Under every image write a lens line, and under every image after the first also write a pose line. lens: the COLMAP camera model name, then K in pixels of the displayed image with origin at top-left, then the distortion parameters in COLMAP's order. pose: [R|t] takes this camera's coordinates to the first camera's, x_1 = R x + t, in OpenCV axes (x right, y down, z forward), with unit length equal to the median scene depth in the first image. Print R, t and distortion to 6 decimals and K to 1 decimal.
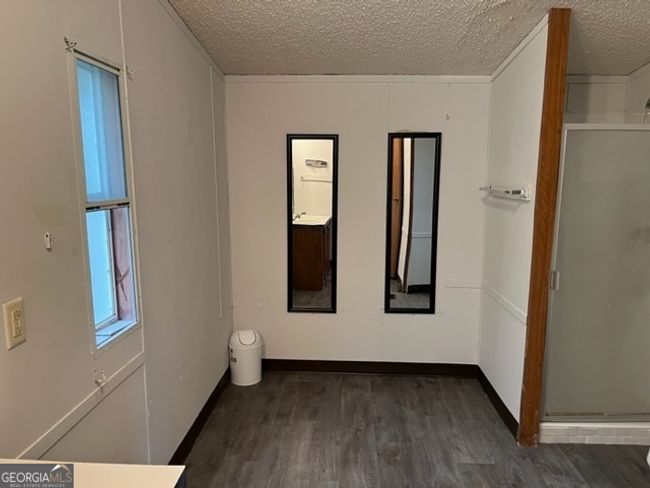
lens RADIAL K [[490.9, 0, 323.3], [0, 490.9, 243.6], [0, 0, 1]] dist [0.068245, -0.099579]
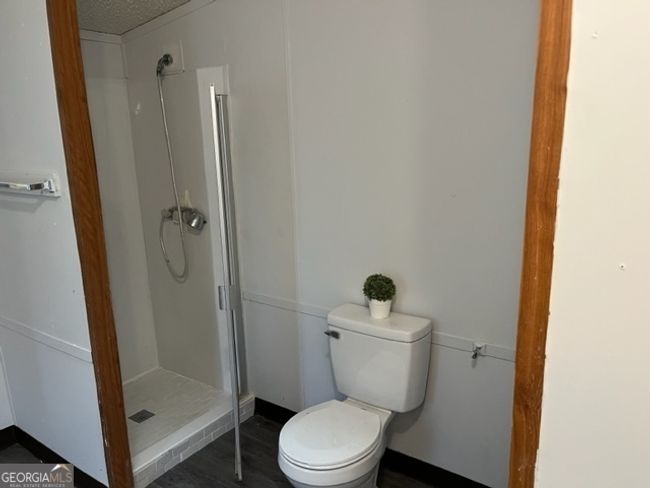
lens RADIAL K [[490.9, 0, 323.3], [0, 490.9, 243.6], [0, 0, 1]] dist [0.068245, -0.099579]
pose [[0.537755, -0.202828, 0.818340, 0.023918], [0.154326, 0.977912, 0.140966, -0.060191], [-0.828856, 0.050486, 0.557179, 0.284137]]
